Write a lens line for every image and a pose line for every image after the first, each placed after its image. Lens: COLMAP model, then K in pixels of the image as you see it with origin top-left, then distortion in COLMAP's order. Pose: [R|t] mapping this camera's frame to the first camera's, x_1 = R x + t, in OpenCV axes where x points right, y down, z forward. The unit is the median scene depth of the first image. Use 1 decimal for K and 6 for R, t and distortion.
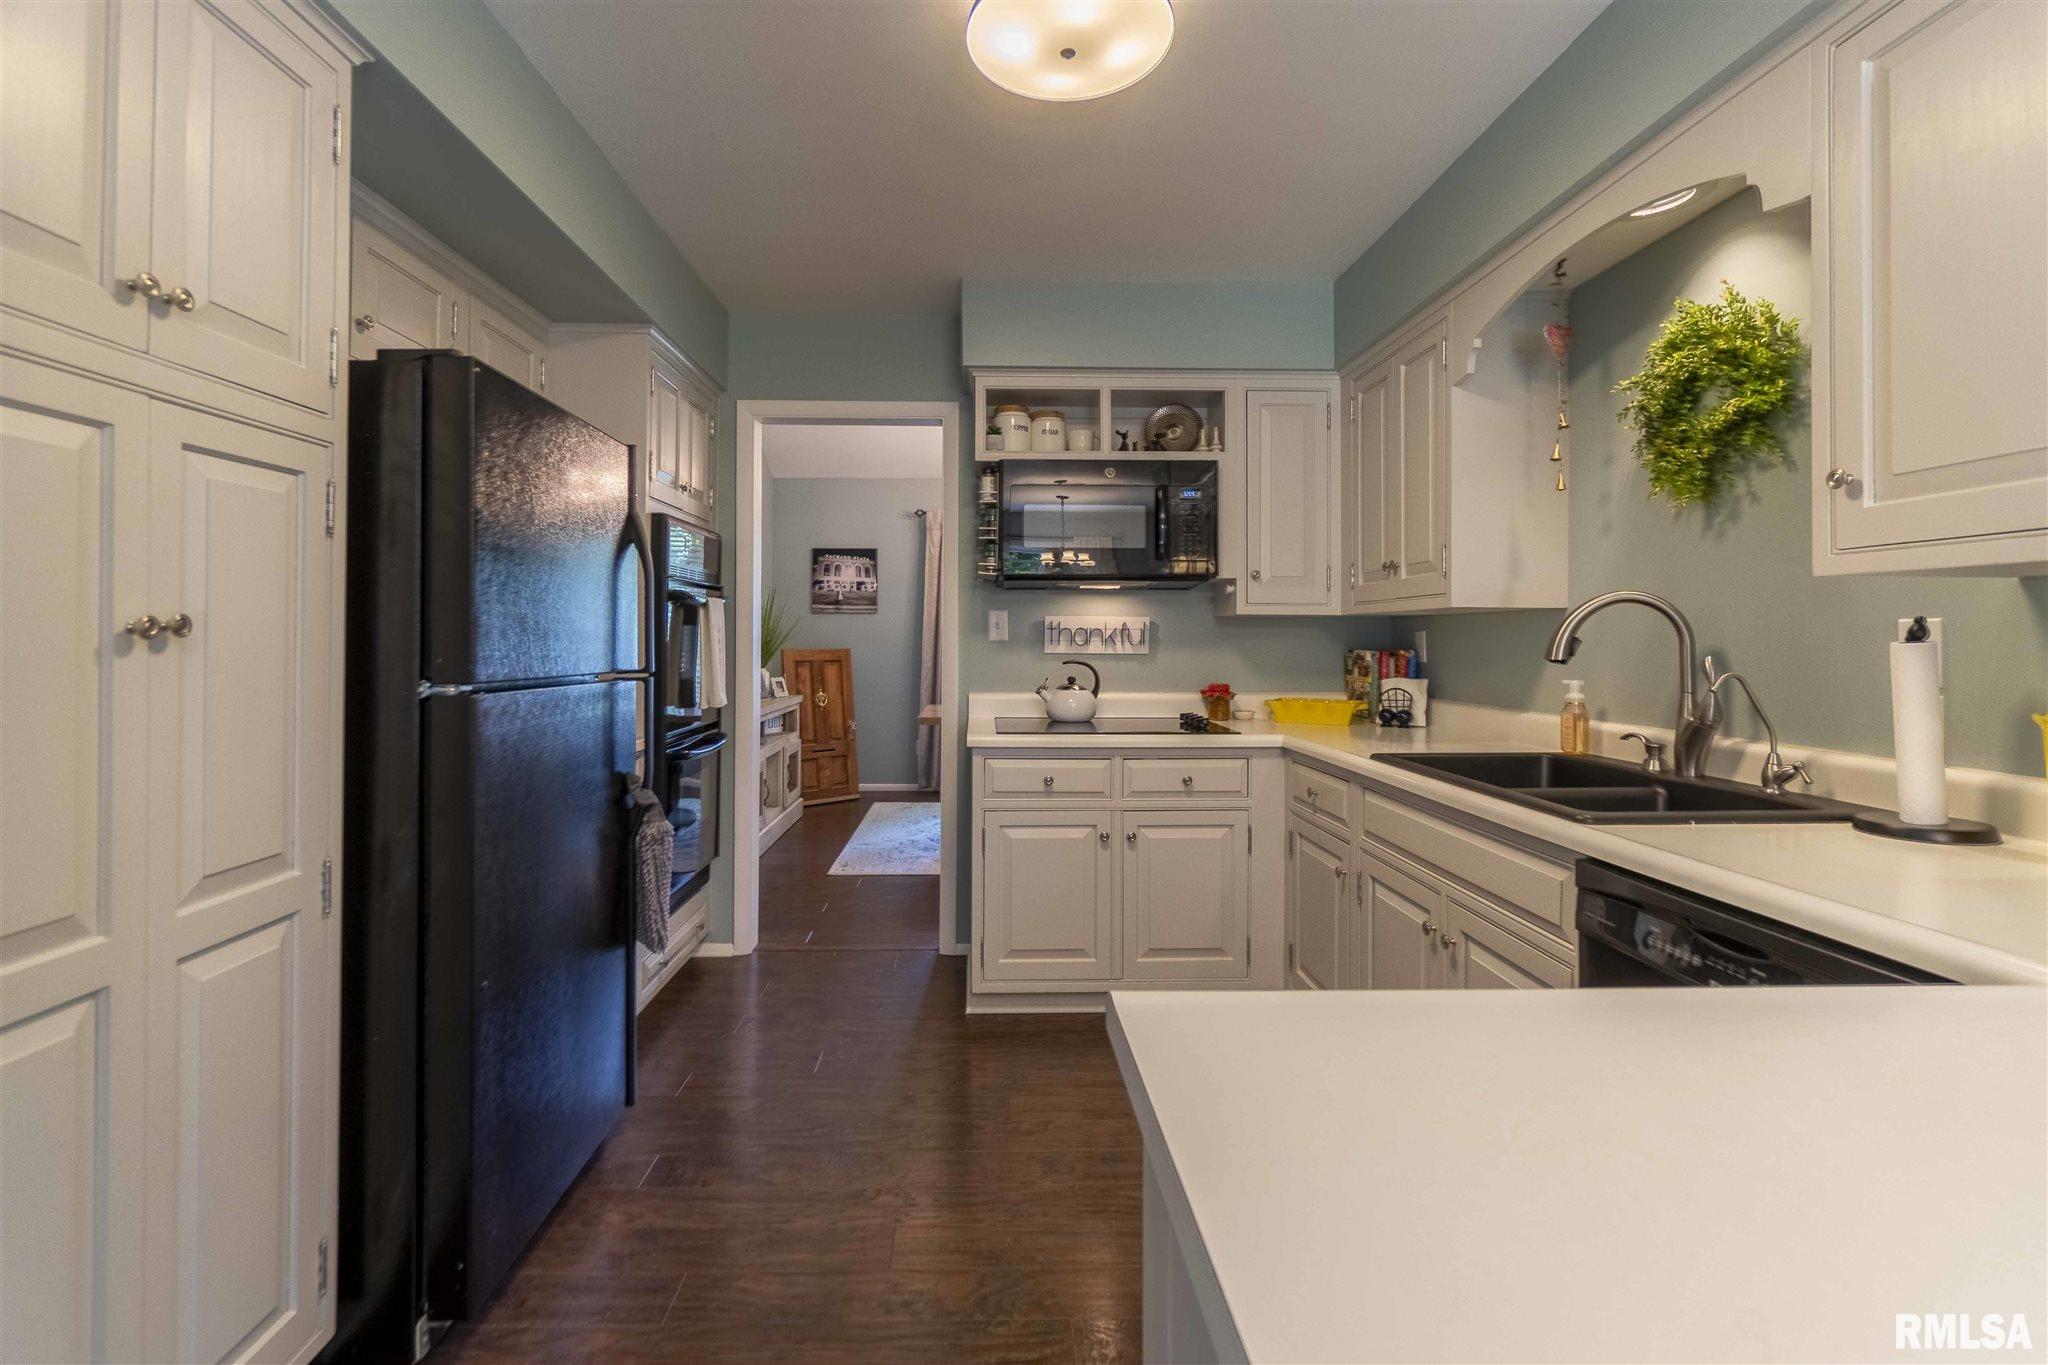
lens RADIAL K [[920.8, 0, 1023.6], [0, 920.8, 630.7], [0, 0, 1]] dist [-0.012784, -0.000034]
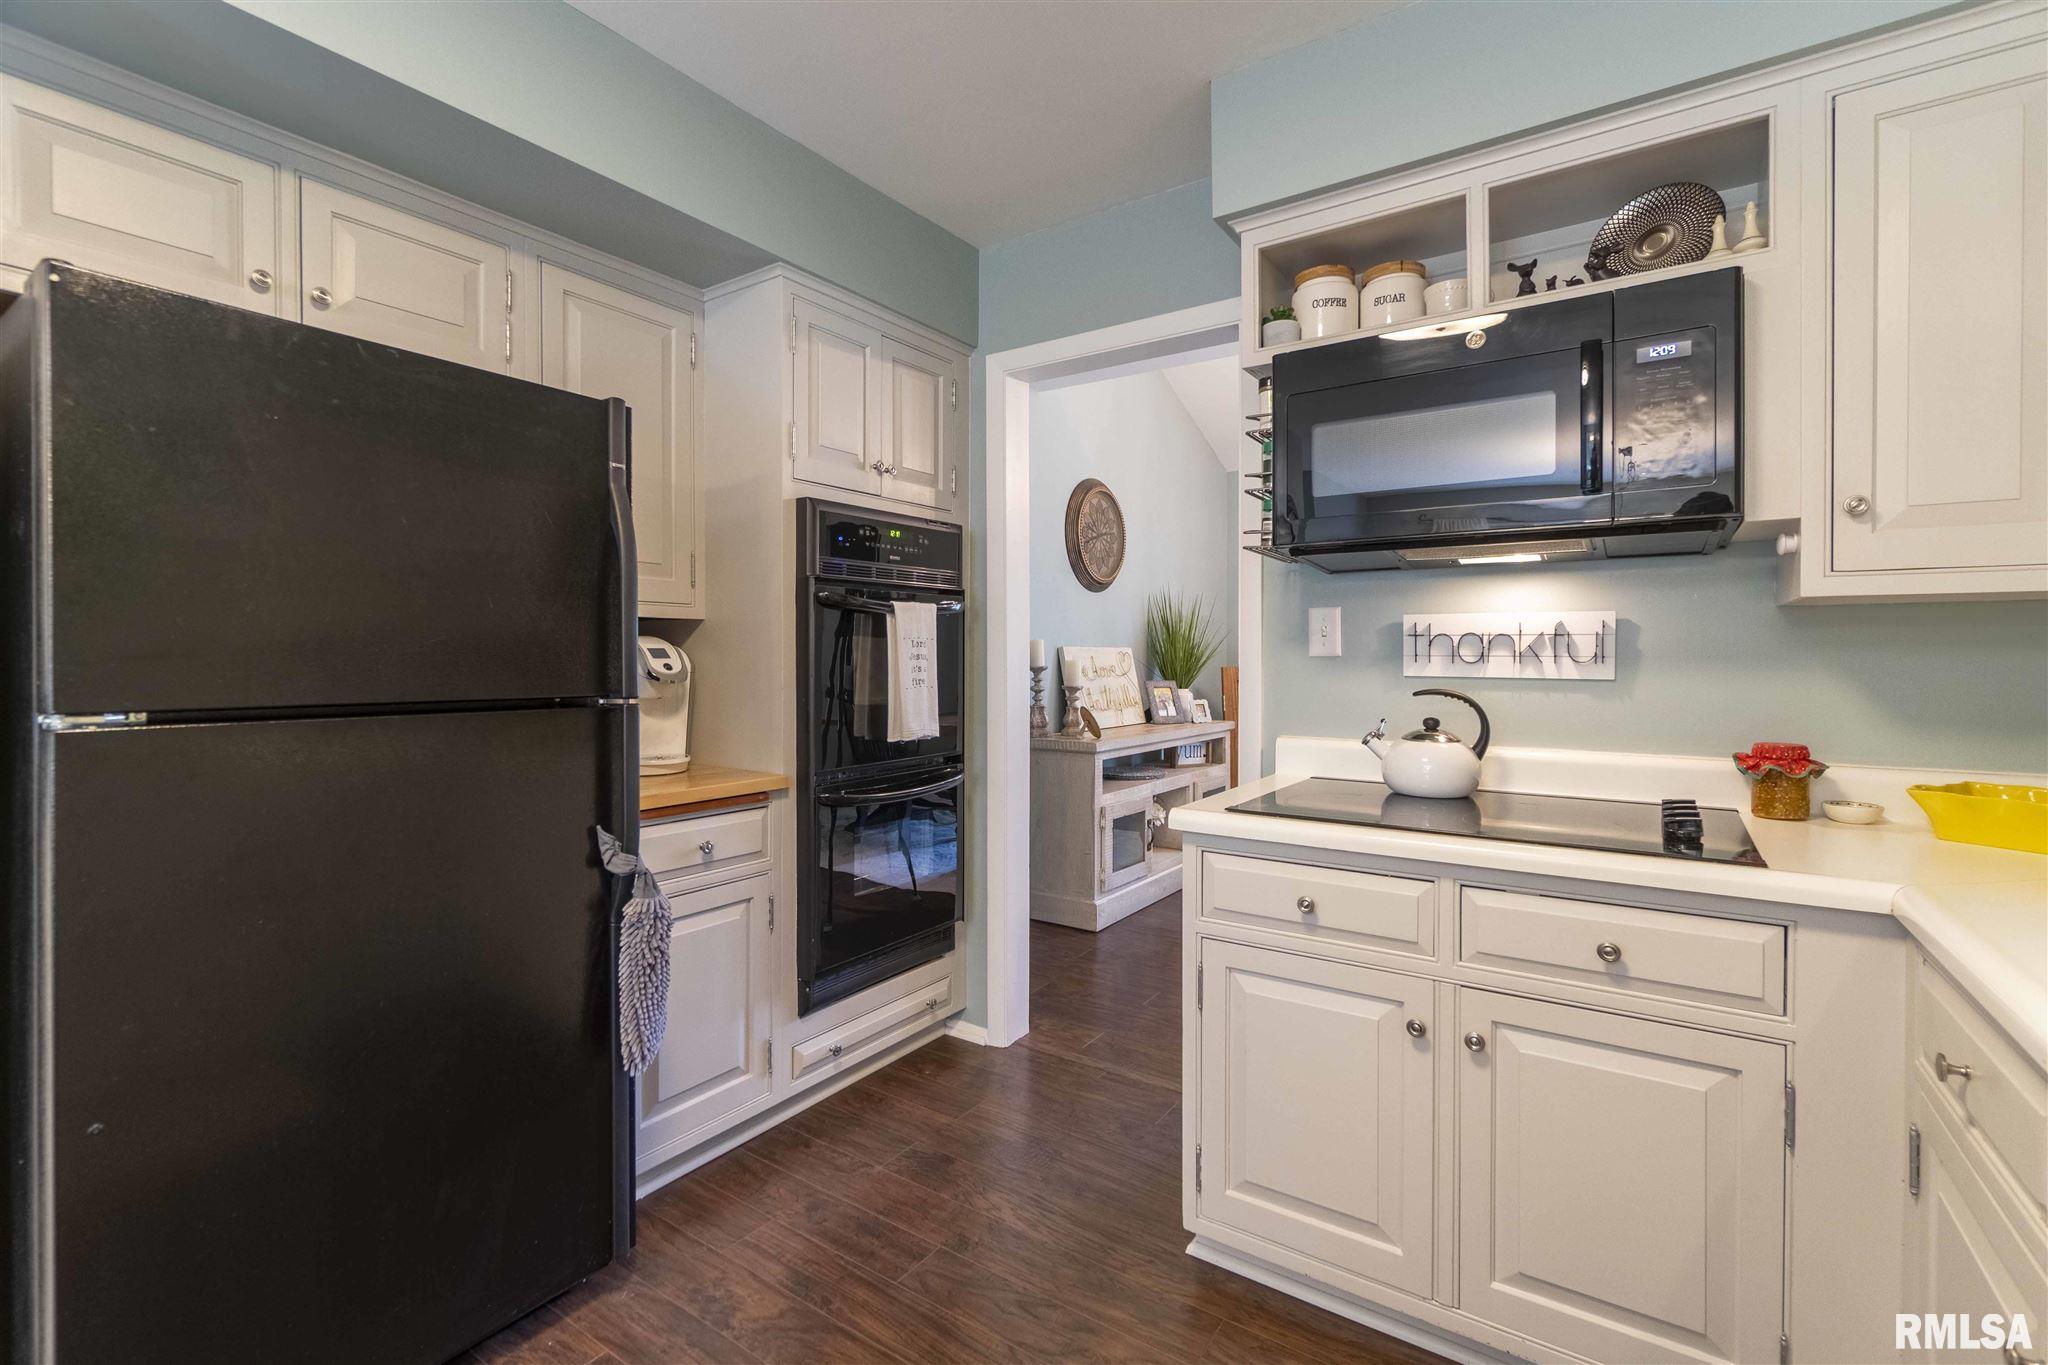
lens RADIAL K [[891.2, 0, 1022.2], [0, 891.2, 665.5], [0, 0, 1]] dist [-0.009210, -0.000001]
pose [[0.791824, 0.003640, -0.610738, 0.196180], [0.008581, 0.999817, 0.017085, 0.005628], [0.610689, -0.018770, 0.791648, 0.418273]]
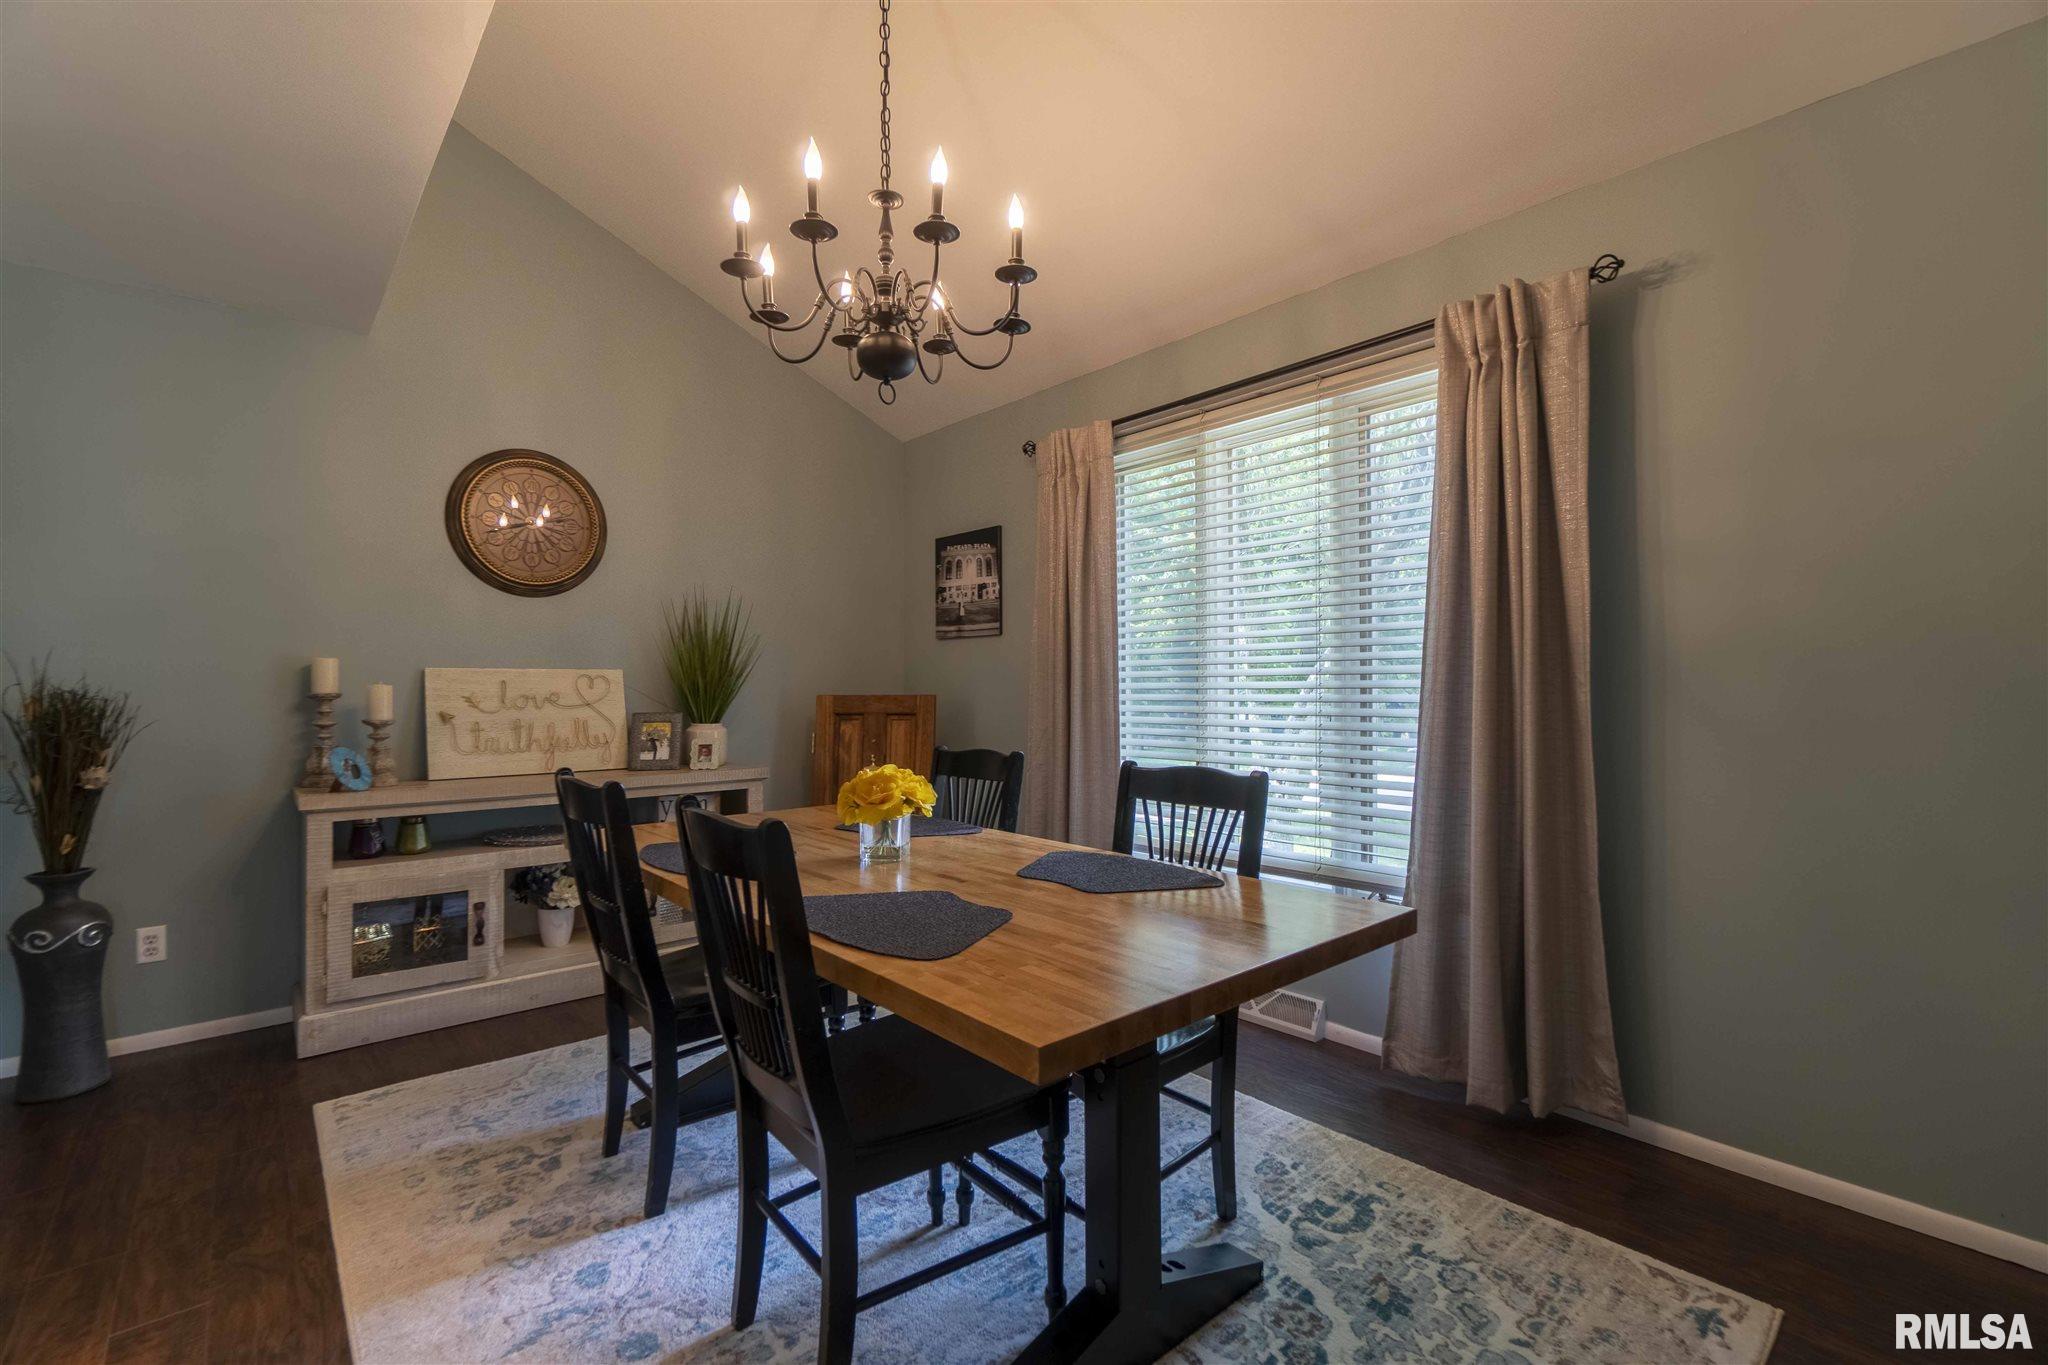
lens RADIAL K [[904.4, 0, 1035.4], [0, 904.4, 685.2], [0, 0, 1]] dist [-0.010948, -0.000002]
pose [[0.621461, -0.002940, -0.783440, 0.677199], [0.012343, 0.999906, 0.006039, 0.022136], [0.783348, -0.013424, 0.621438, 1.431468]]
